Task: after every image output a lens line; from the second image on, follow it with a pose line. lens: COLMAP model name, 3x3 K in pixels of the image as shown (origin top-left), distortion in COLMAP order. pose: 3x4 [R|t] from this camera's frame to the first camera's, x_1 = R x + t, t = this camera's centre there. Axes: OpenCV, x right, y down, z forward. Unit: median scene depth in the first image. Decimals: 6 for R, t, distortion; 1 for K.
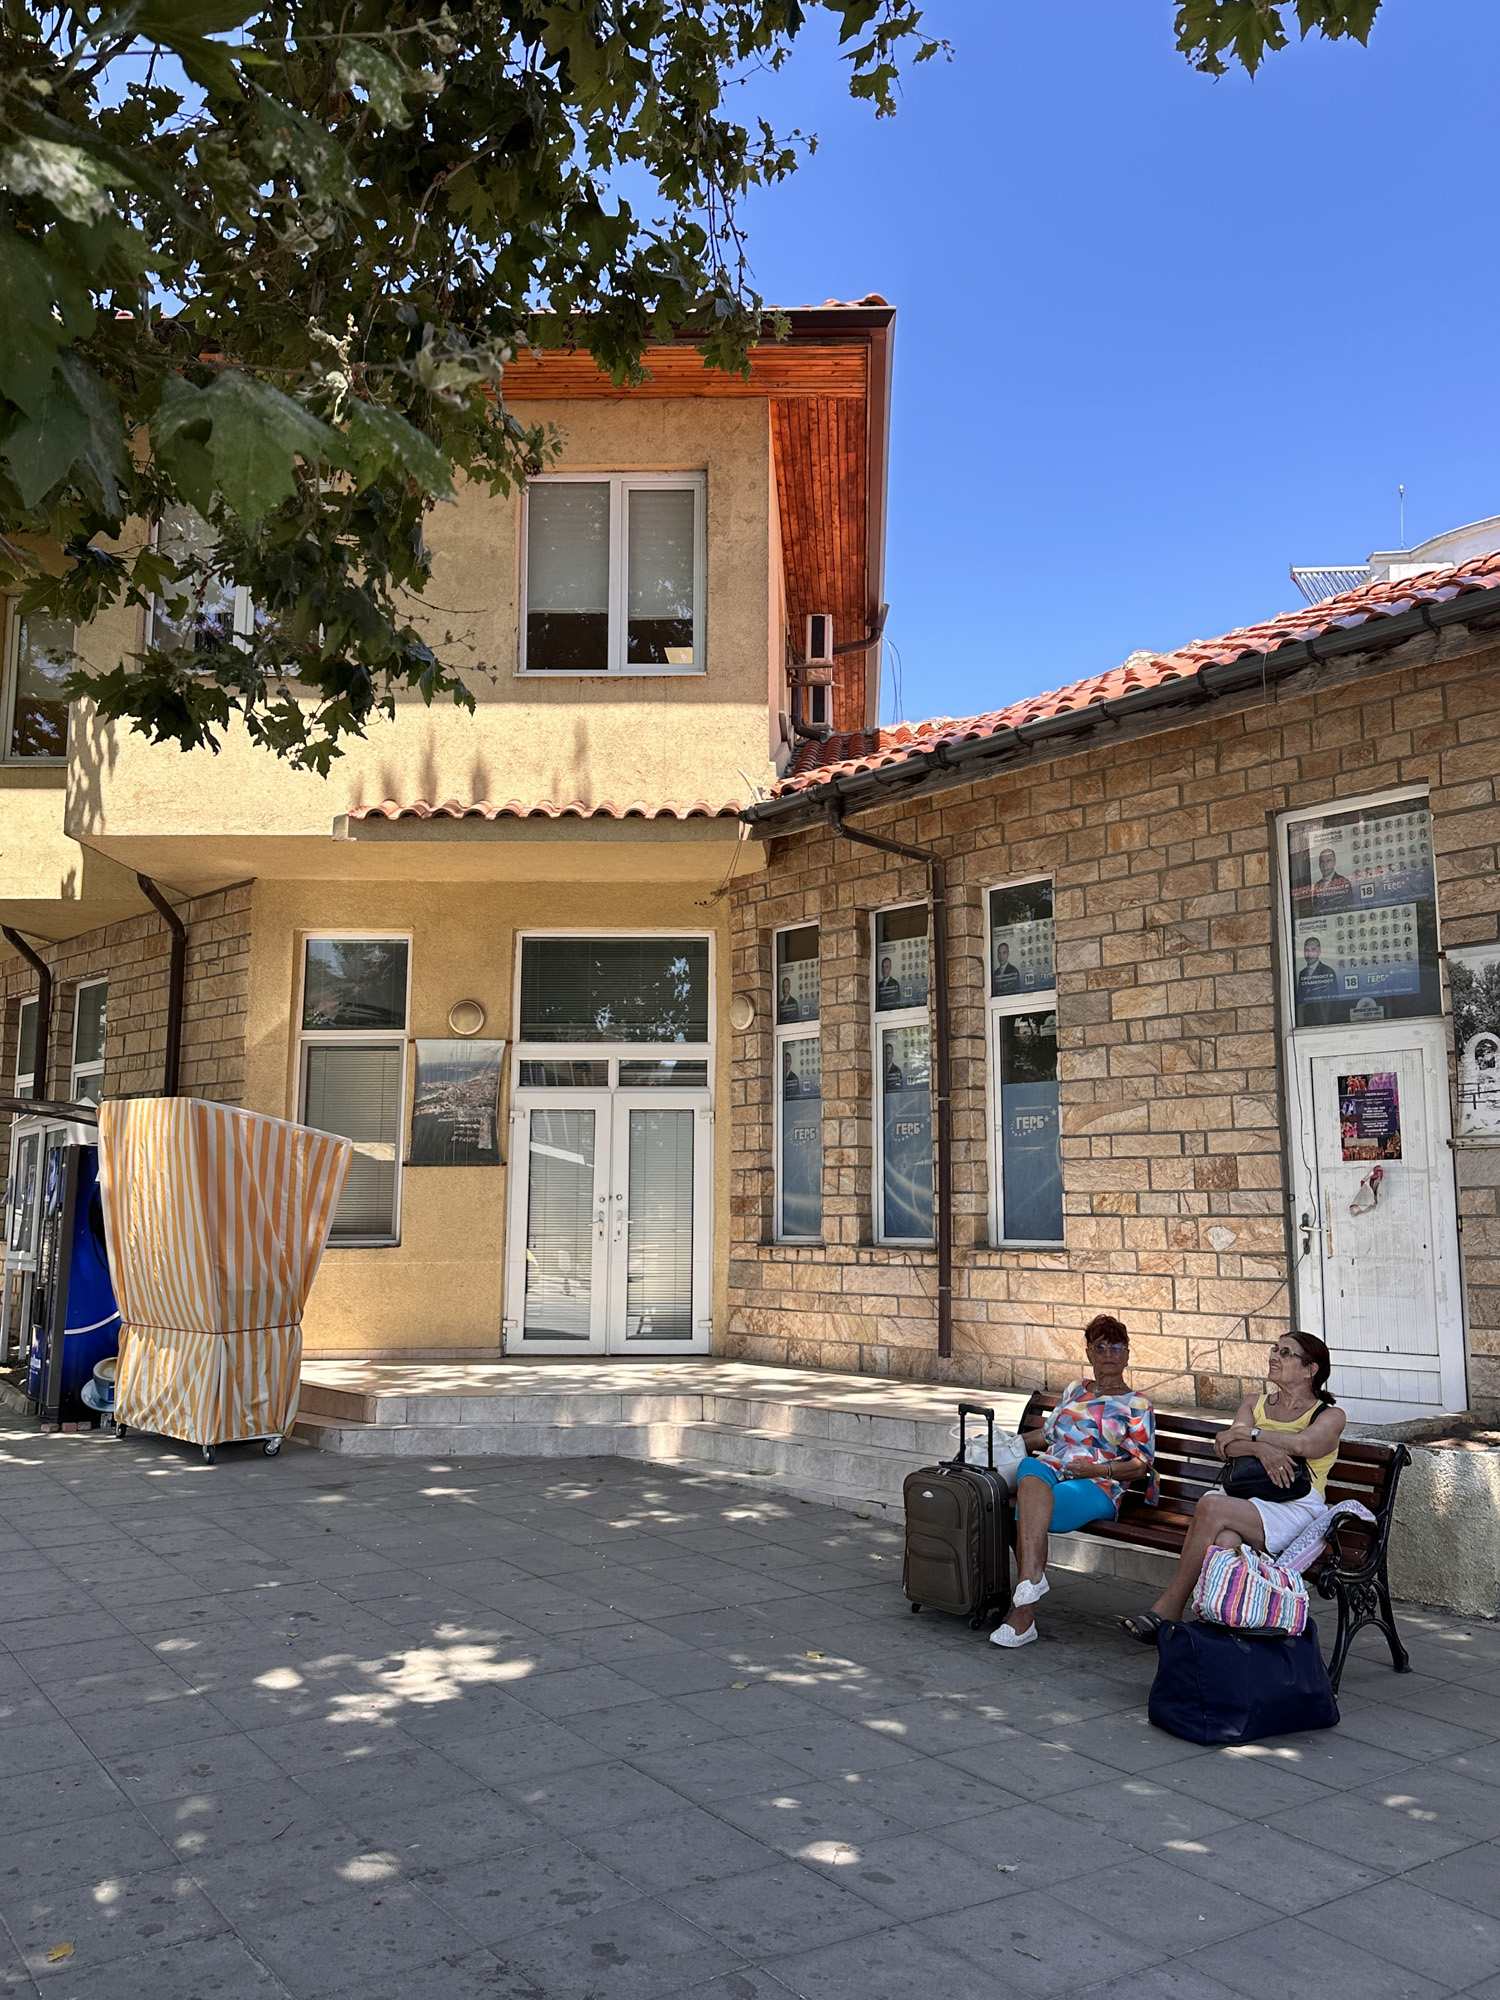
lens RADIAL K [[1547.6, 0, 750.0], [0, 1547.6, 1000.0], [0, 0, 1]] dist [0.200435, -0.439371]
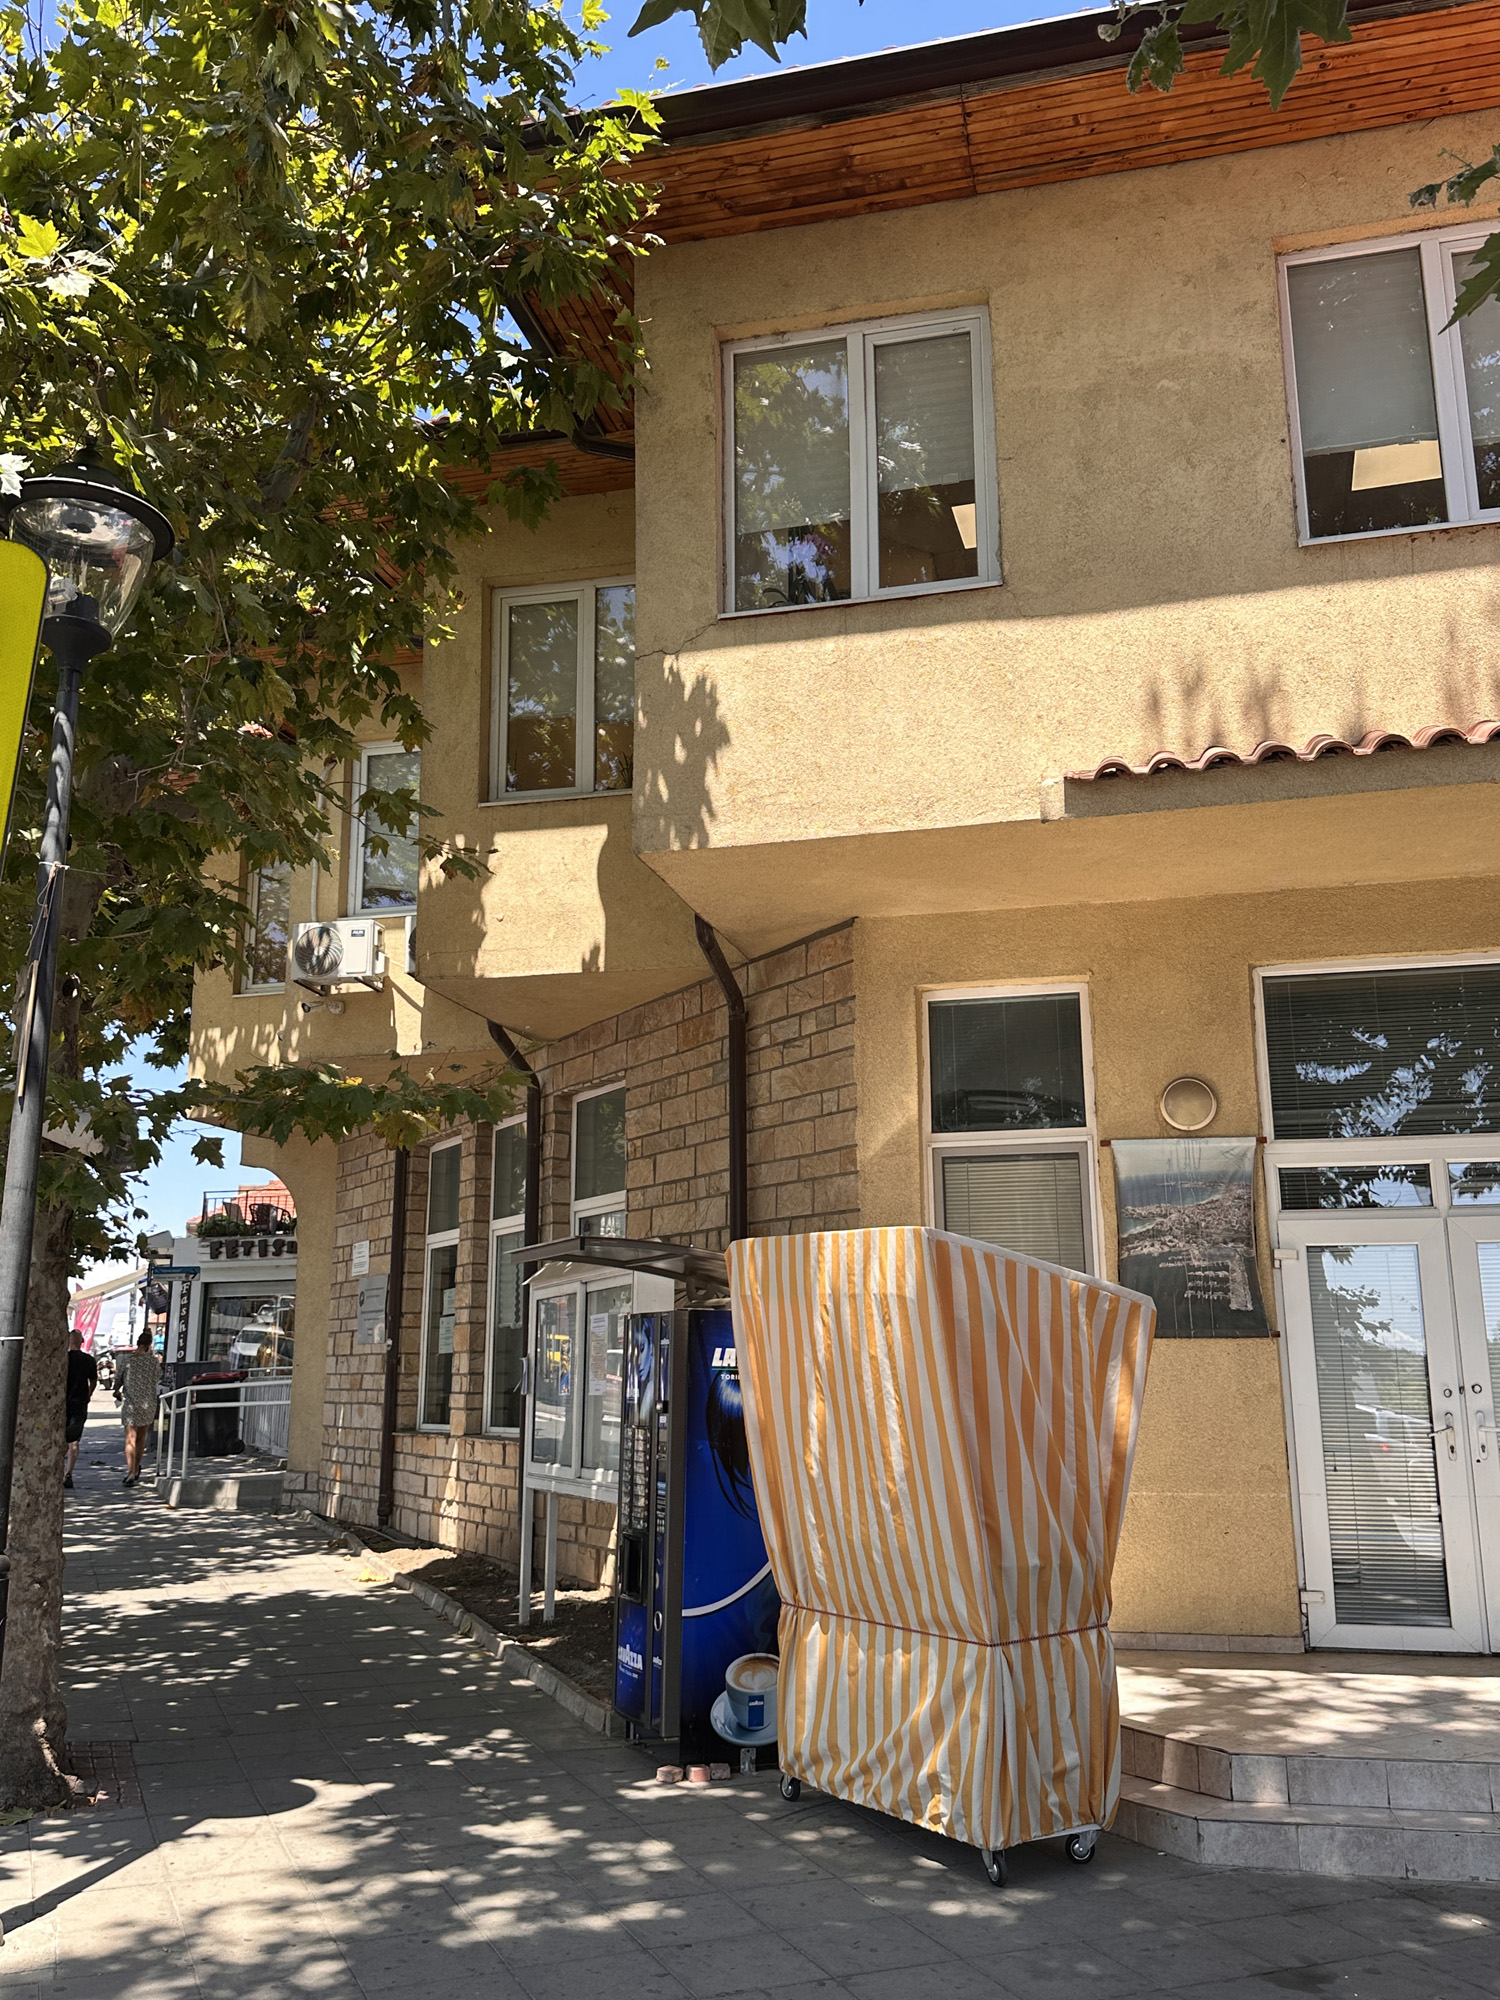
lens RADIAL K [[1678.0, 0, 750.0], [0, 1678.0, 1000.0], [0, 0, 1]] dist [0.170826, -0.359297]
pose [[0.976177, -0.056499, -0.209492, -0.210873], [0.039084, 0.995497, -0.086361, 0.021976], [0.213428, 0.076116, 0.973989, 0.272741]]
